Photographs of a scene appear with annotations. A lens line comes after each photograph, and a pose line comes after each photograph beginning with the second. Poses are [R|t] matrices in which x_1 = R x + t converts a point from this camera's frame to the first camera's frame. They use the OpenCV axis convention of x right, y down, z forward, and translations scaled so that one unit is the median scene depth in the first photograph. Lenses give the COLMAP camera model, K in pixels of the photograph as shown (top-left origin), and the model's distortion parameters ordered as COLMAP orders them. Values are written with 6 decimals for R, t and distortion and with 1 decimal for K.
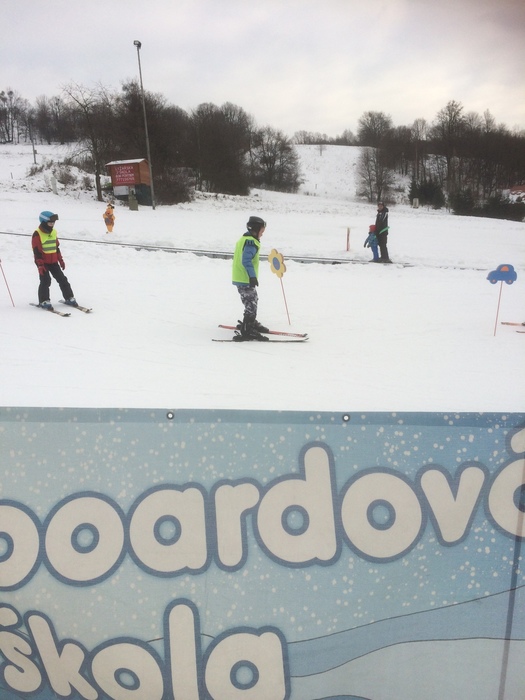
lens RADIAL K [[587.7, 0, 262.5], [0, 587.7, 350.0], [0, 0, 1]] dist [0.073780, -0.113382]
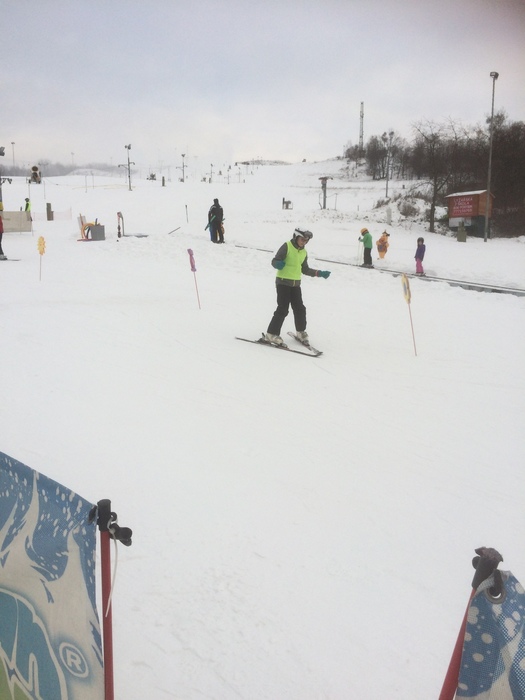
lens RADIAL K [[587.7, 0, 262.5], [0, 587.7, 350.0], [0, 0, 1]] dist [0.073780, -0.113382]
pose [[0.827679, 0.135216, -0.544668, 0.062766], [-0.163794, 0.986486, -0.004003, -0.000678], [0.536767, 0.092527, 0.838642, 0.012354]]
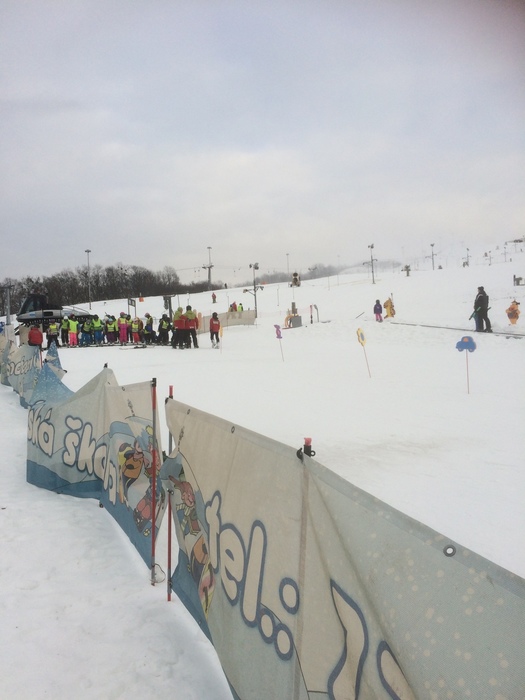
lens RADIAL K [[587.7, 0, 262.5], [0, 587.7, 350.0], [0, 0, 1]] dist [0.073780, -0.113382]
pose [[0.504651, 0.014273, -0.863205, 0.202573], [-0.159244, 0.984246, -0.076824, 0.008016], [0.848510, 0.176229, 0.498973, 0.000917]]
